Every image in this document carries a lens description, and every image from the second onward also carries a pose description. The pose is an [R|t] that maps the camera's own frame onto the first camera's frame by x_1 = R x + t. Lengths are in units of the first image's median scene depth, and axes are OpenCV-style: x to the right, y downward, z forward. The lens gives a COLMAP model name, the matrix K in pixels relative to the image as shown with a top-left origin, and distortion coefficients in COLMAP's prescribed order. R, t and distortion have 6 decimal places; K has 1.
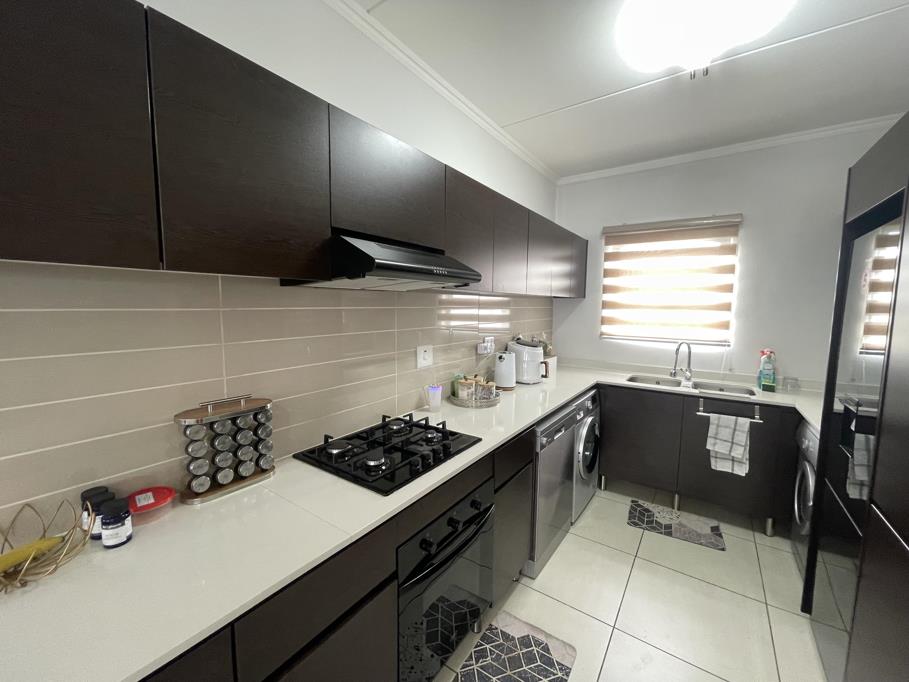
lens RADIAL K [[369.9, 0, 455.2], [0, 369.9, 340.8], [0, 0, 1]] dist [-0.003000, -0.000939]
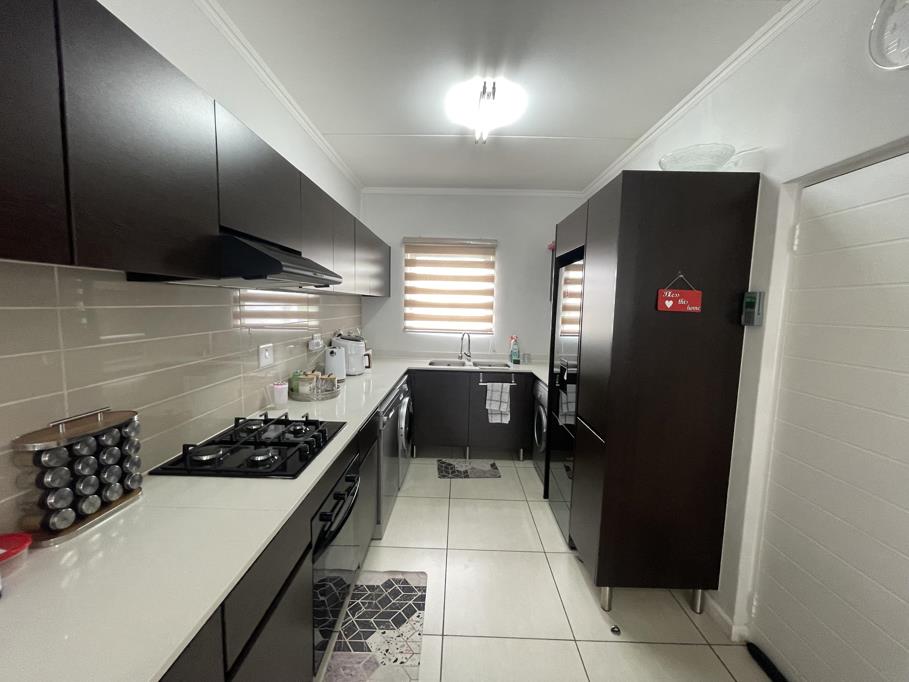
lens RADIAL K [[369.9, 0, 453.2], [0, 369.9, 341.1], [0, 0, 1]] dist [-0.003000, -0.000939]
pose [[0.828444, -0.046129, 0.558169, -0.226139], [0.040012, 0.998931, 0.023168, 0.002524], [-0.558641, 0.003140, 0.829404, -0.100442]]
